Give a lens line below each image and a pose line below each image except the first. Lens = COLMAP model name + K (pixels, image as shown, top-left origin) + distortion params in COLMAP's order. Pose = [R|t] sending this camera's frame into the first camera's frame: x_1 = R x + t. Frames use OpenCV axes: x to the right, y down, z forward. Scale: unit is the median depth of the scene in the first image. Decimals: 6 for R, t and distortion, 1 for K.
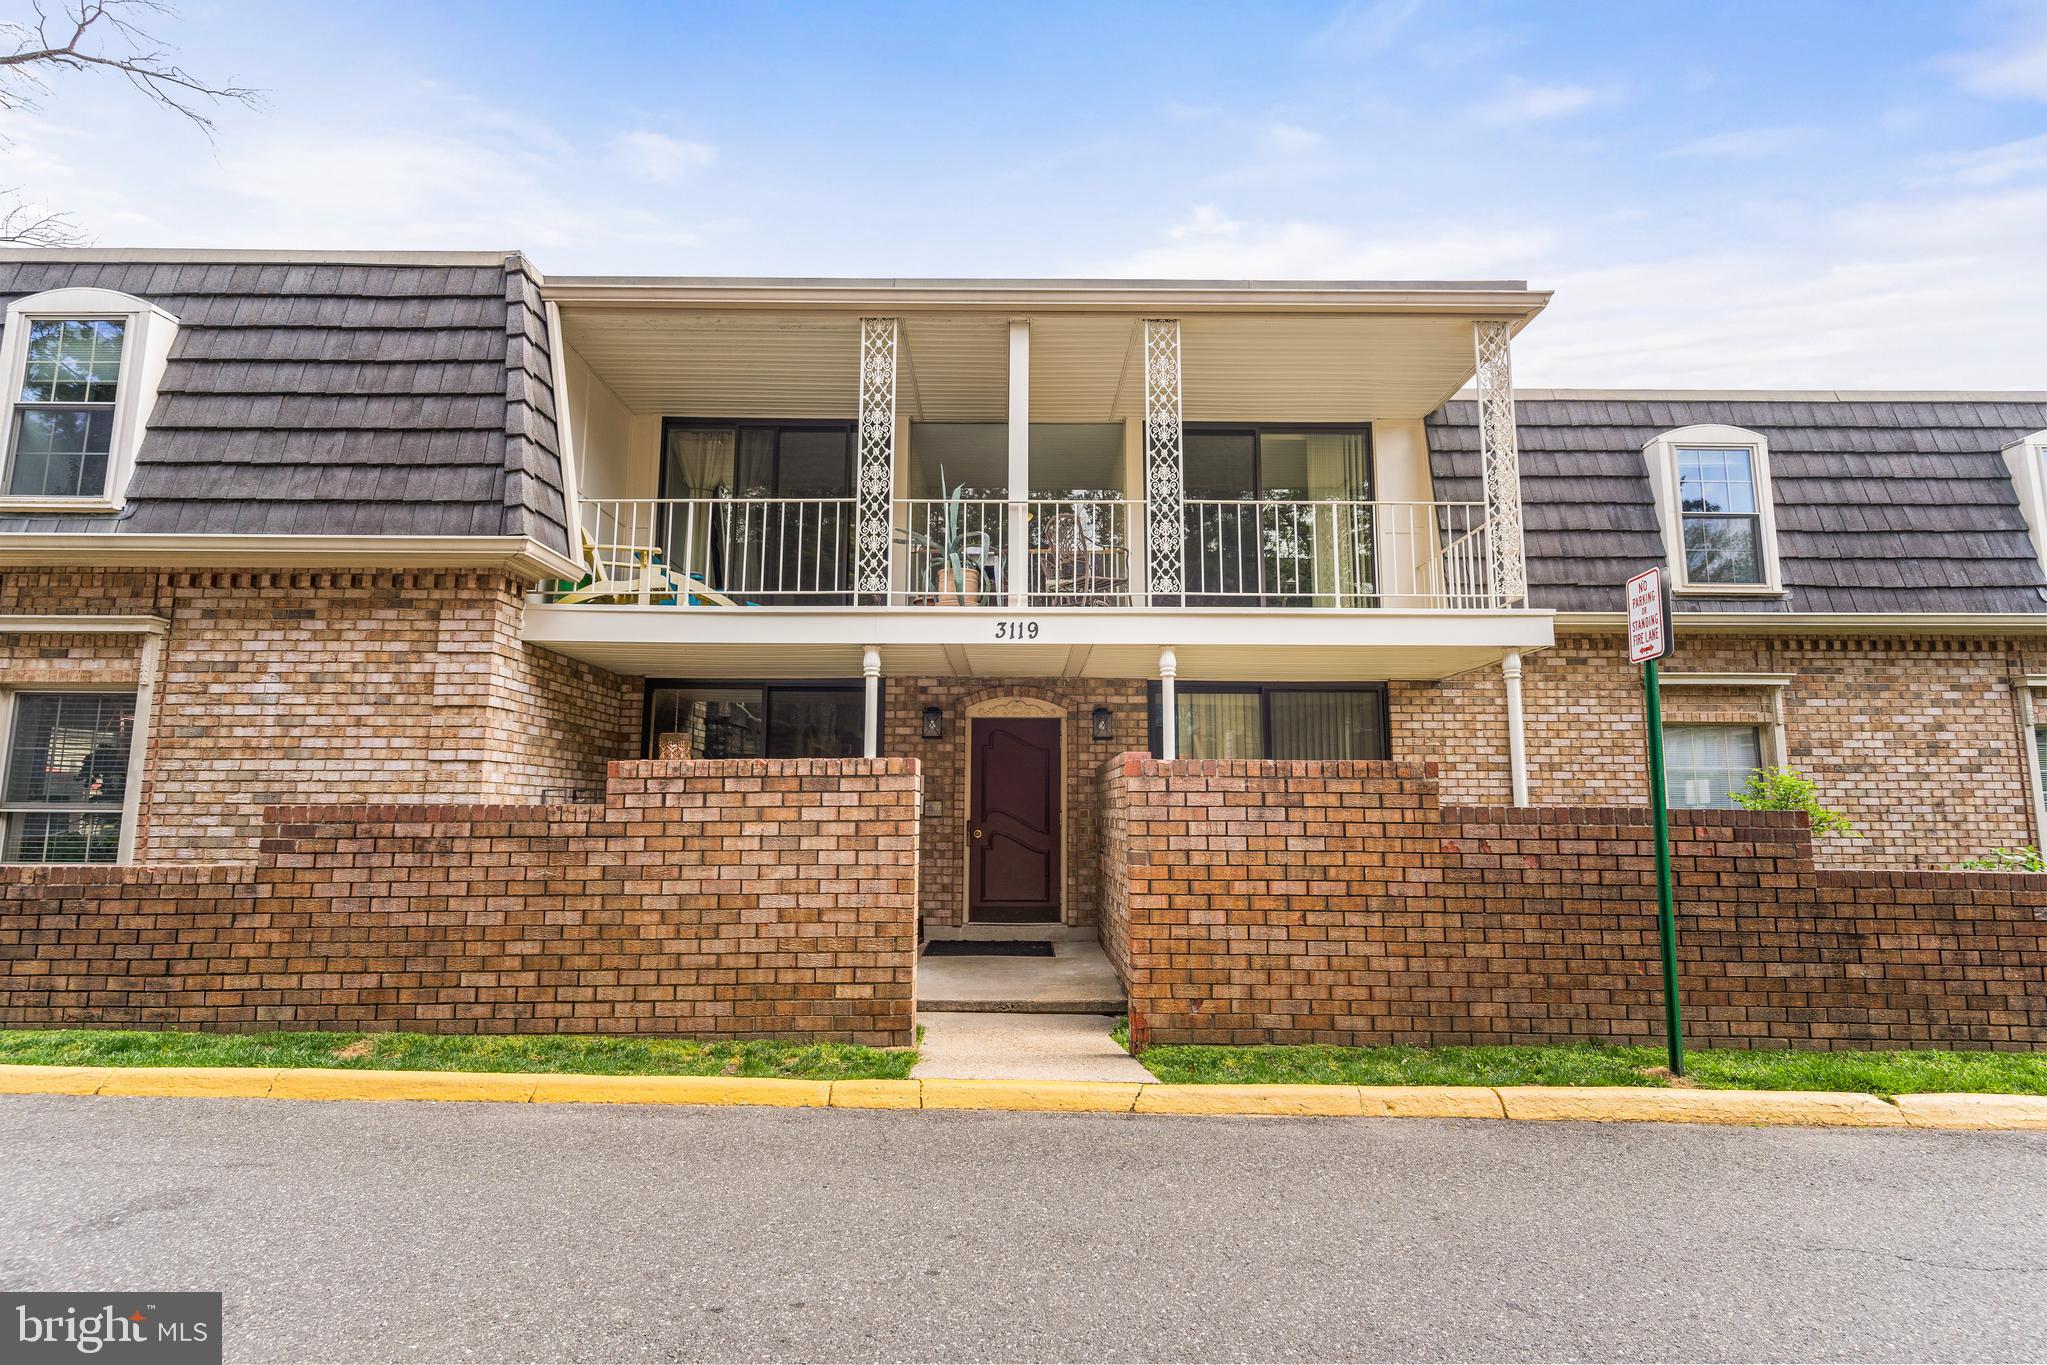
lens RADIAL K [[957.4, 0, 1023.5], [0, 957.4, 682.5], [0, 0, 1]] dist [0.001680, 0.000045]
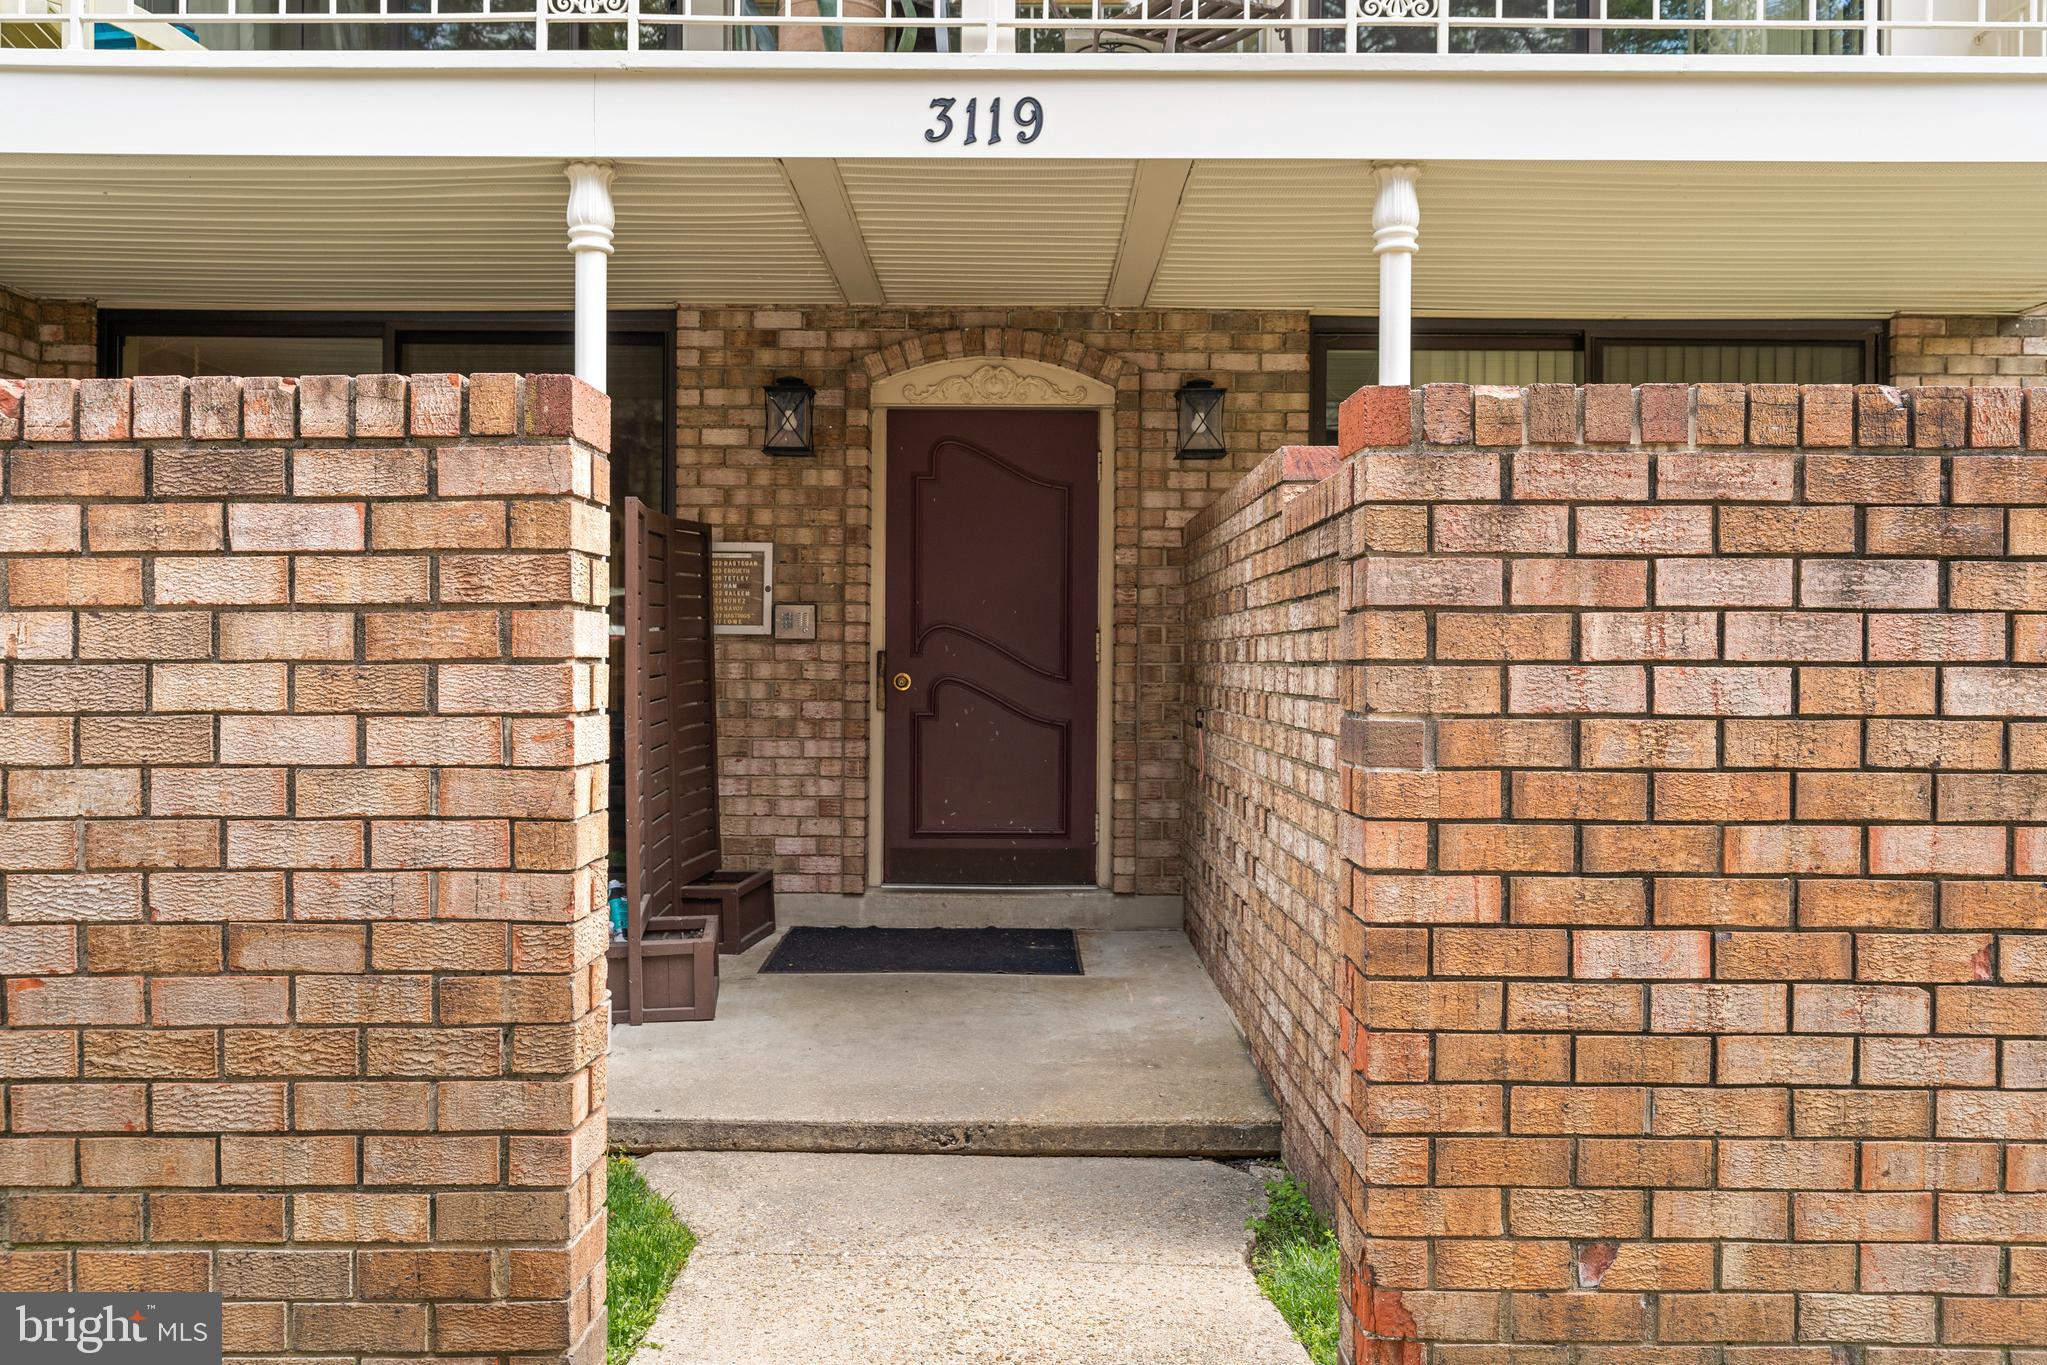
lens RADIAL K [[1690.4, 0, 1023.5], [0, 1690.4, 682.5], [0, 0, 1]] dist [-0.006192, -0.004837]
pose [[0.999998, 0.001177, -0.001385, 0.014189], [-0.000957, 0.988790, 0.149308, 0.093061], [0.001545, -0.149306, 0.988790, 0.518050]]
